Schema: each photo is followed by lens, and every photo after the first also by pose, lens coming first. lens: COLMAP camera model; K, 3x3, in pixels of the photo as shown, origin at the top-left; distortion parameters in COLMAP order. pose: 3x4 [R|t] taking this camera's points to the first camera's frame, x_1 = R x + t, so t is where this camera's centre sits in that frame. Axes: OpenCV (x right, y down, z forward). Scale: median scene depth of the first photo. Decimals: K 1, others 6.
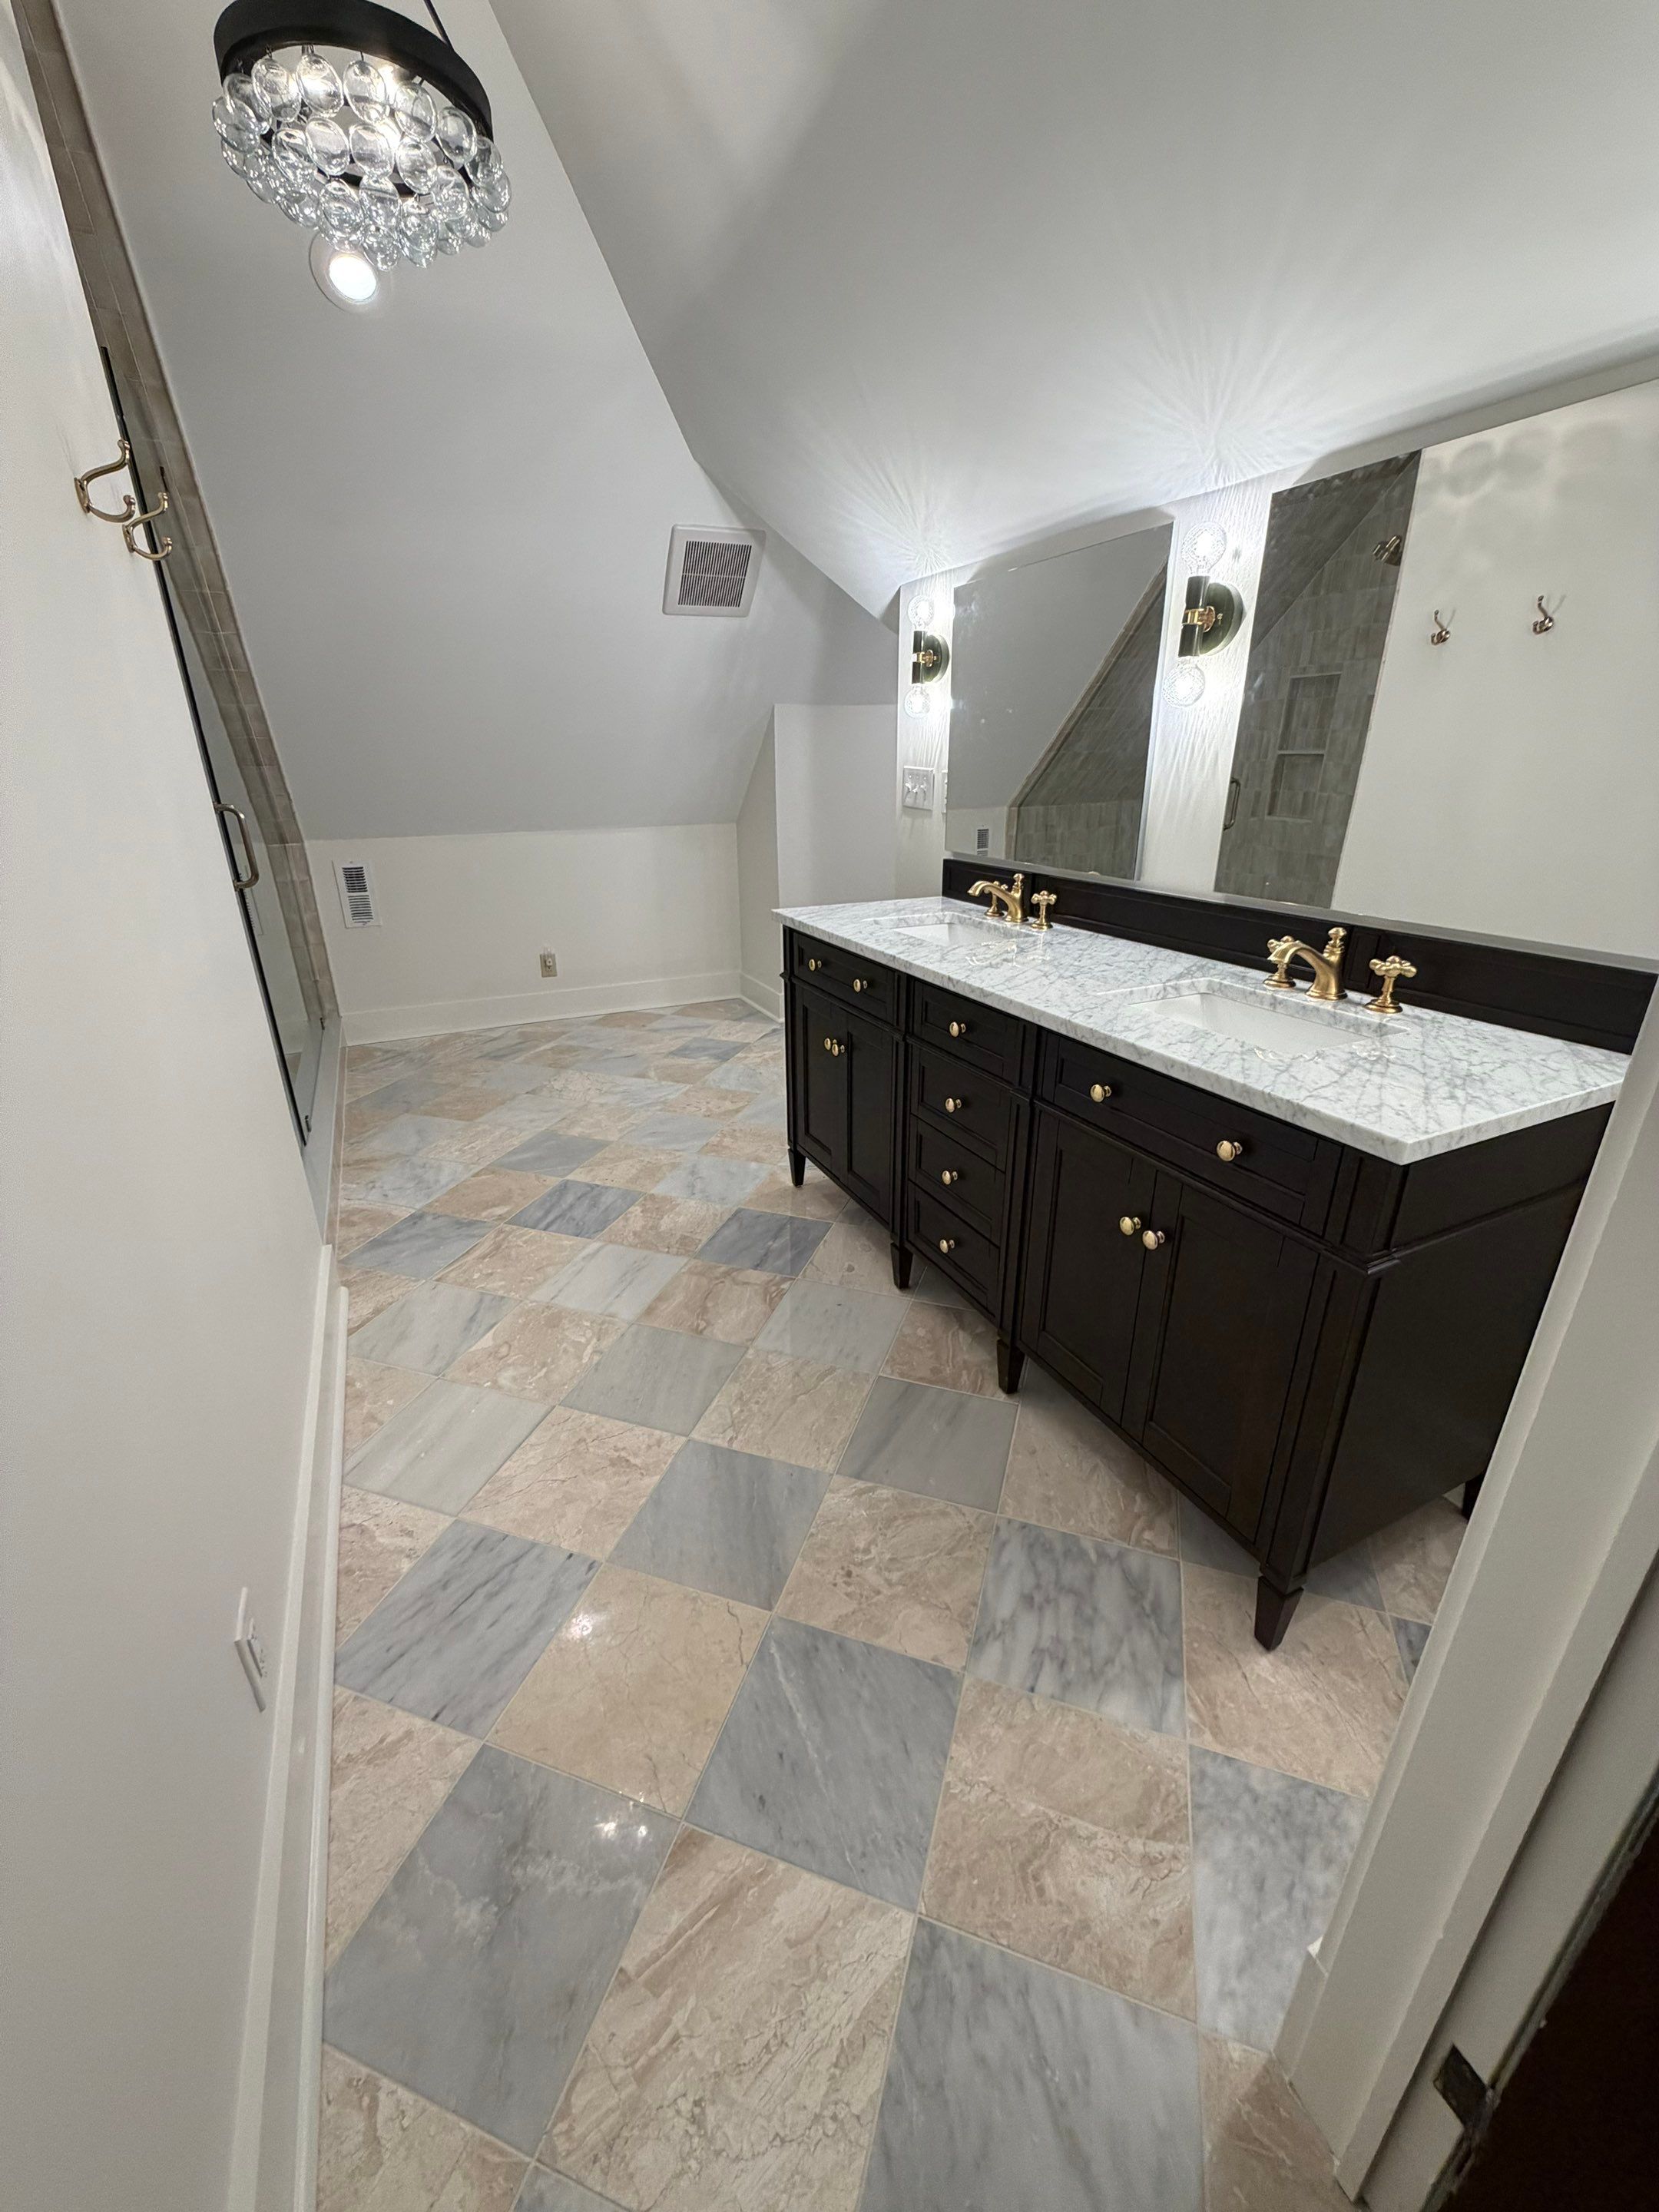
lens RADIAL K [[878.6, 0, 829.9], [0, 878.6, 1102.5], [0, 0, 1]] dist [0.000092, -0.000032]
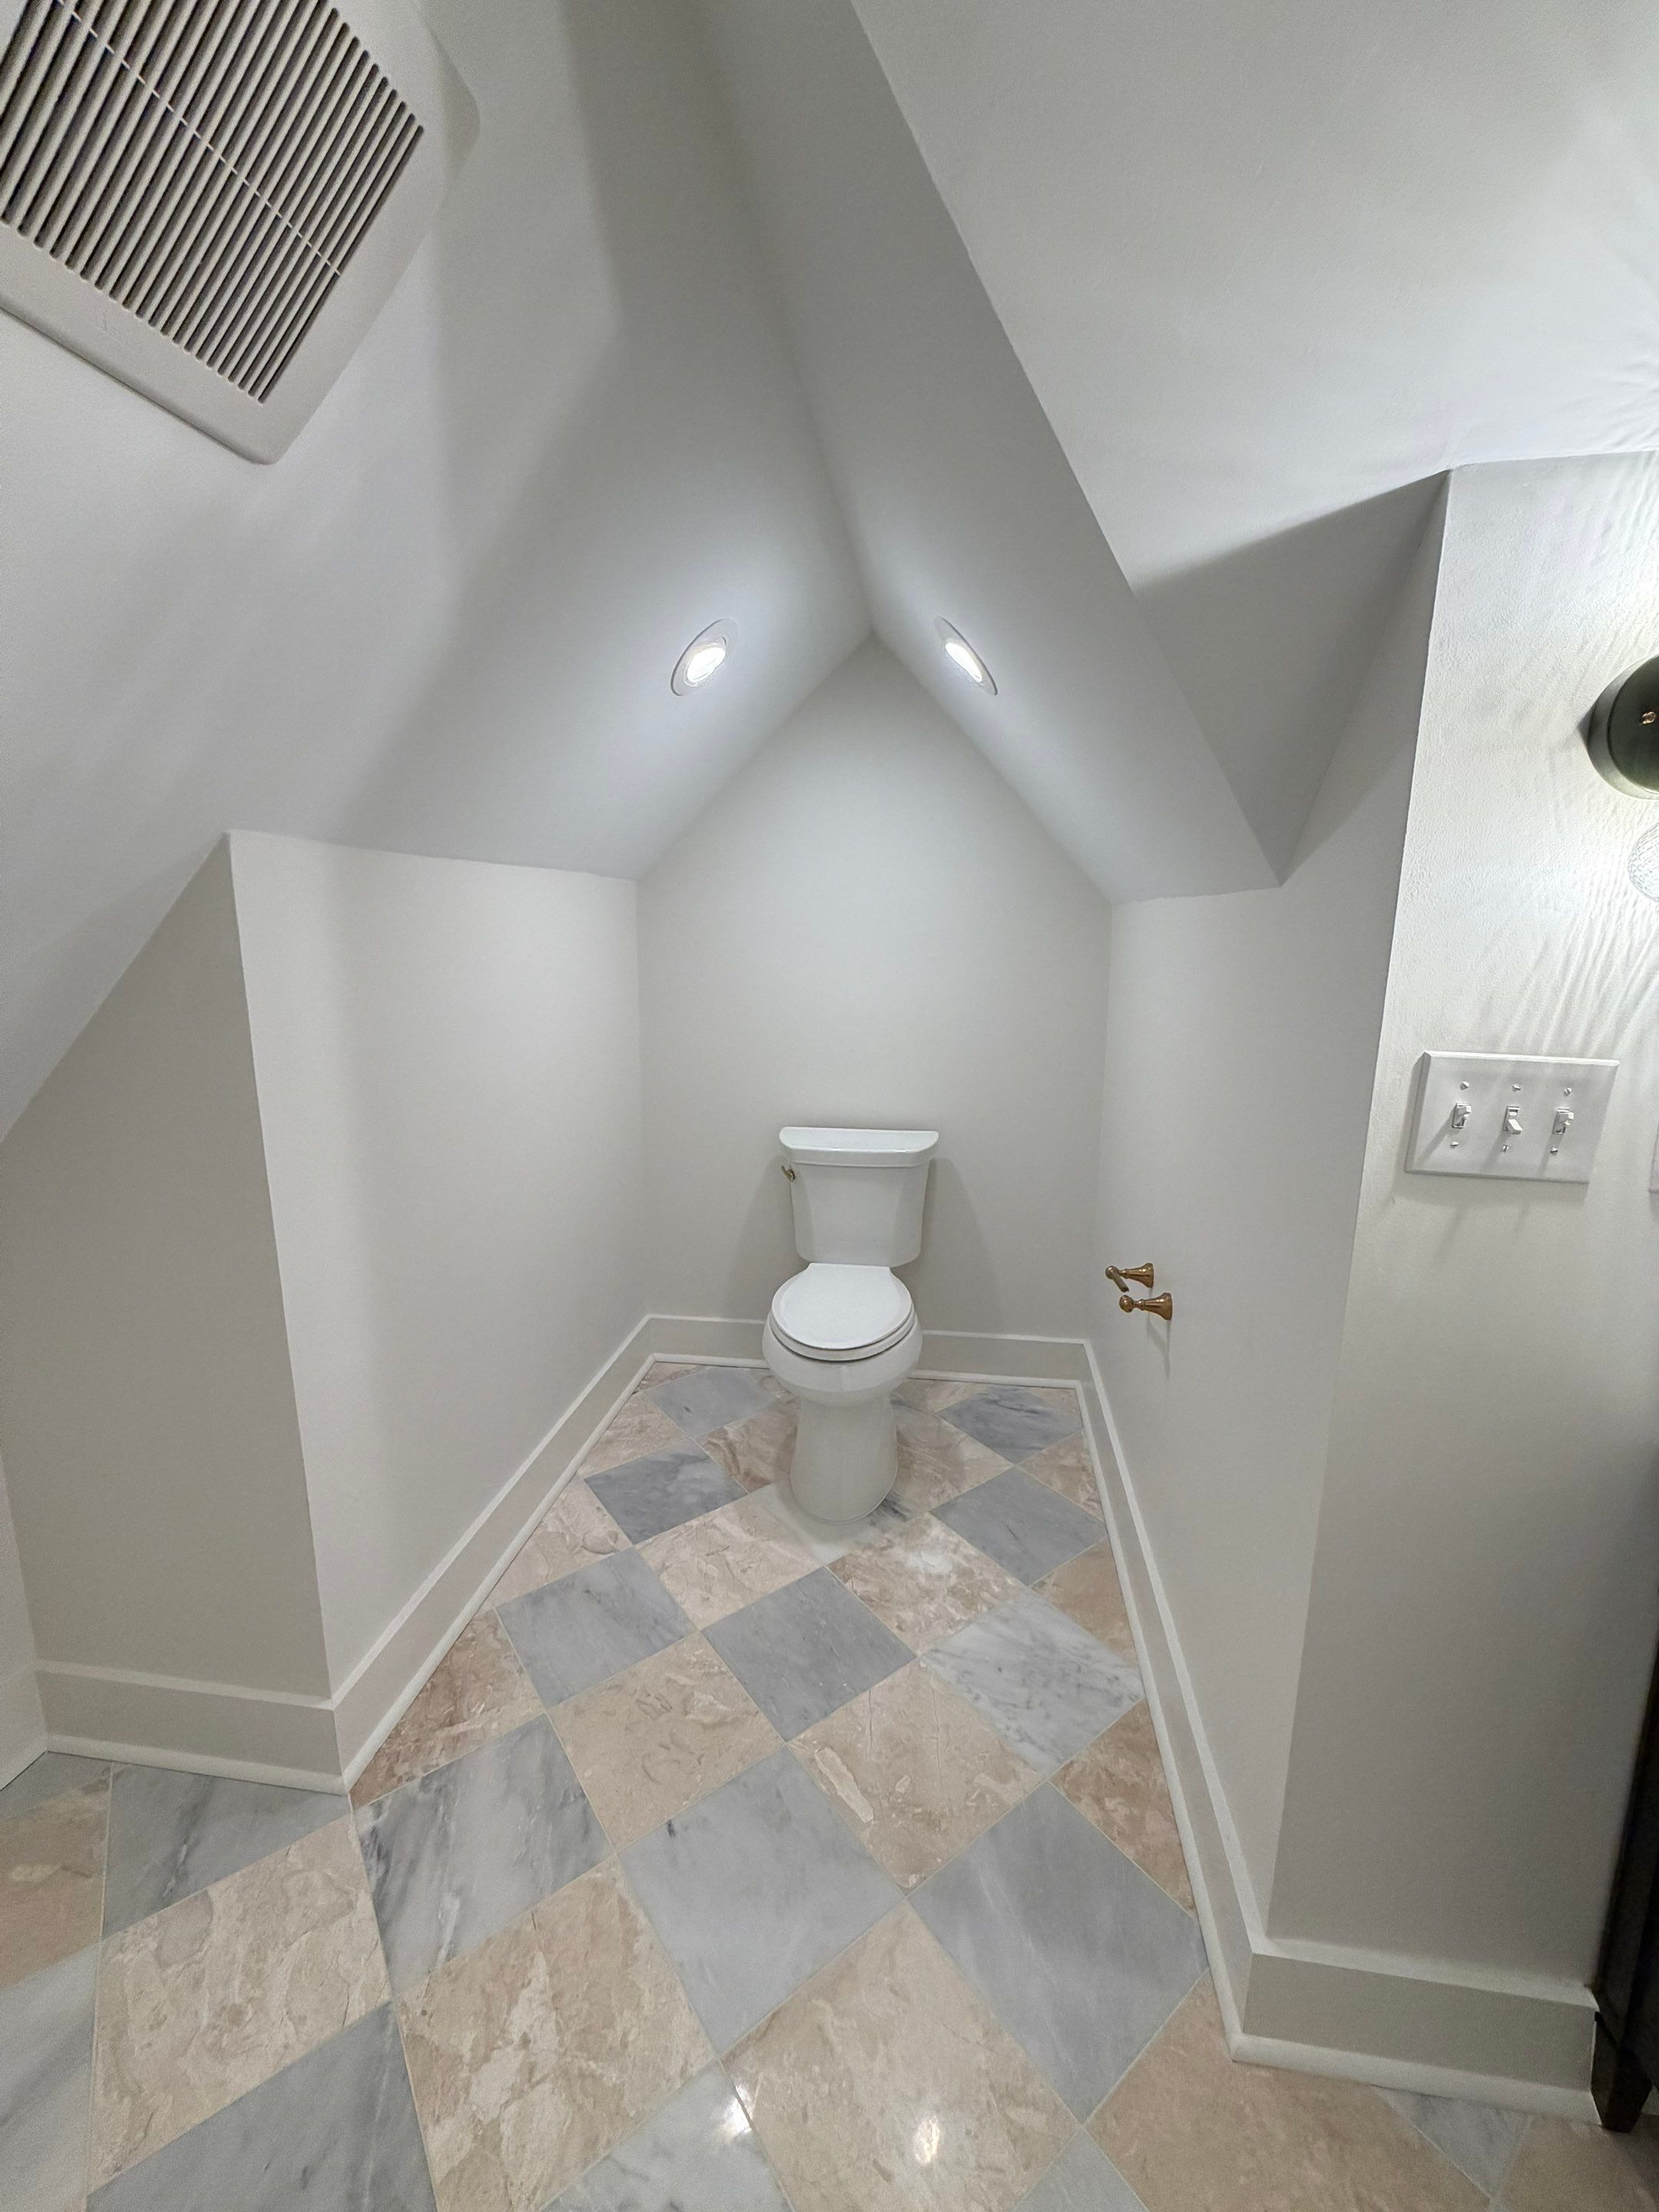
lens RADIAL K [[878.6, 0, 830.0], [0, 878.6, 1102.4], [0, 0, 1]] dist [0.000092, -0.000032]
pose [[0.569495, -0.146513, 0.808832, -0.427574], [0.298538, 0.953663, -0.037452, -0.631383], [-0.765865, 0.262796, 0.586846, 1.493203]]
